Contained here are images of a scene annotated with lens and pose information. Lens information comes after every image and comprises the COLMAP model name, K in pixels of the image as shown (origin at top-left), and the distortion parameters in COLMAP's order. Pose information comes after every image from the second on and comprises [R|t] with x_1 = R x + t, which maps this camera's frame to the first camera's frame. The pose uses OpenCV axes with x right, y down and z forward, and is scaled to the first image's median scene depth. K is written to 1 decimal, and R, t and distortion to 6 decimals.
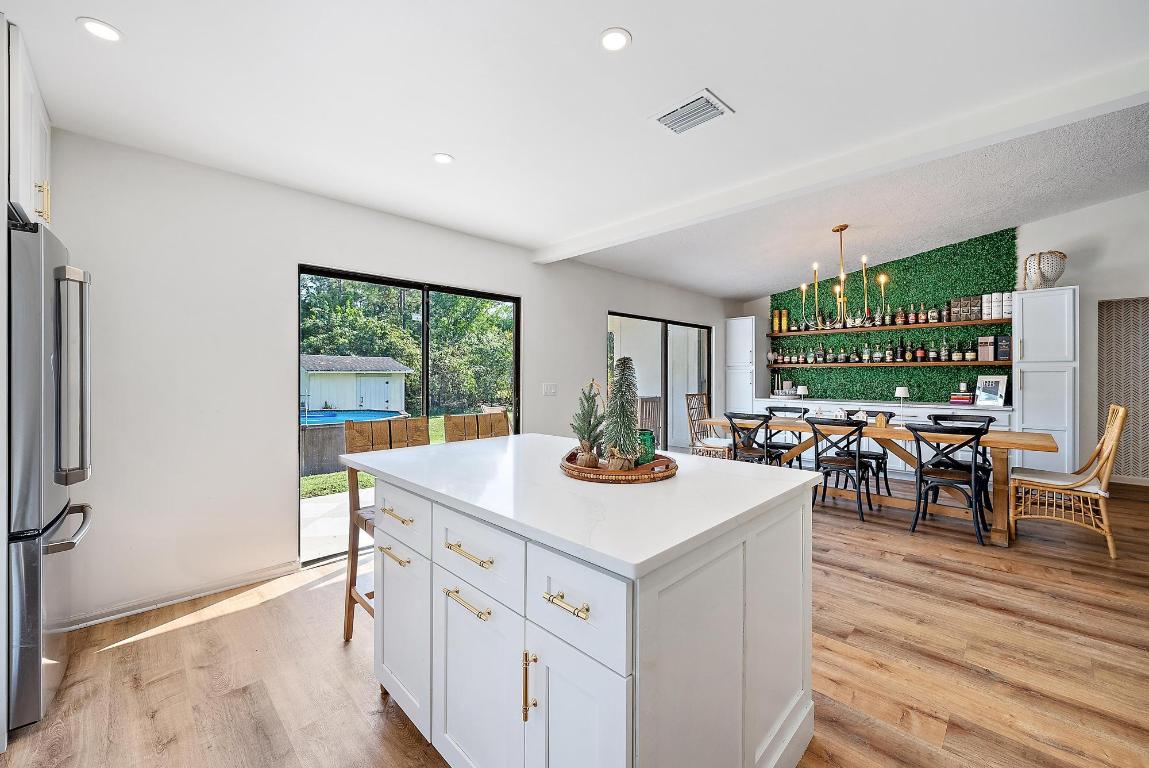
lens RADIAL K [[450.5, 0, 575.2], [0, 450.5, 377.9], [0, 0, 1]] dist [-0.000648, -0.000010]
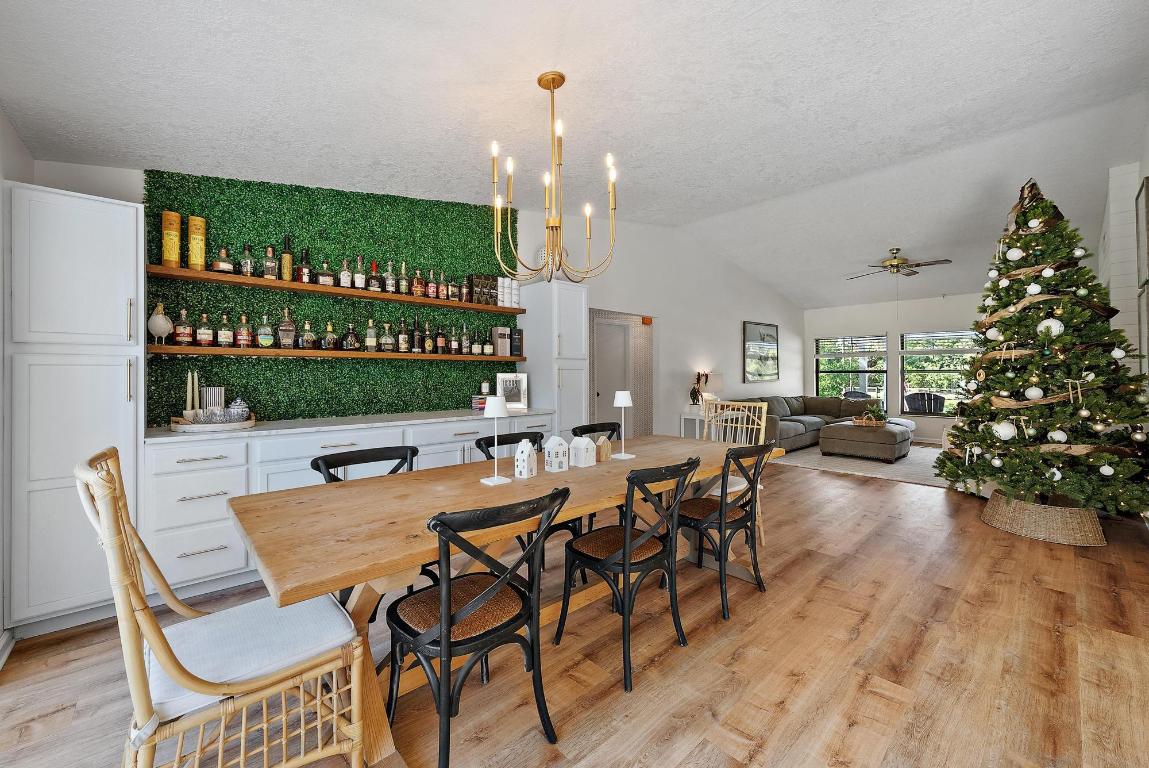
lens RADIAL K [[450.5, 0, 576.6], [0, 450.5, 374.8], [0, 0, 1]] dist [-0.000648, -0.000010]
pose [[0.036282, -0.001382, 0.999341, 0.070587], [0.008107, 0.999967, 0.001088, -0.002235], [-0.999309, 0.008062, 0.036292, 0.775325]]
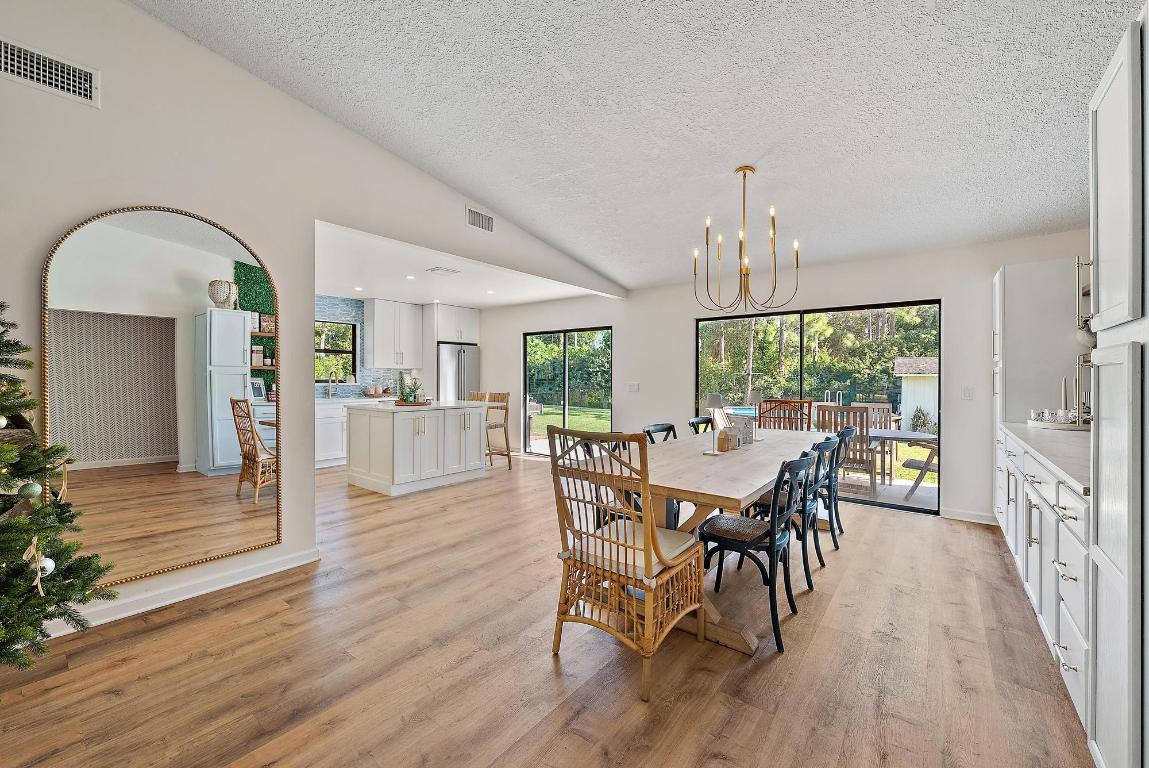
lens RADIAL K [[450.5, 0, 573.7], [0, 450.5, 380.6], [0, 0, 1]] dist [-0.000648, -0.000010]
pose [[0.108946, 0.004537, -0.994037, 1.027474], [-0.002583, 0.999988, 0.004281, 0.002310], [0.994044, 0.002101, 0.108957, 0.530690]]
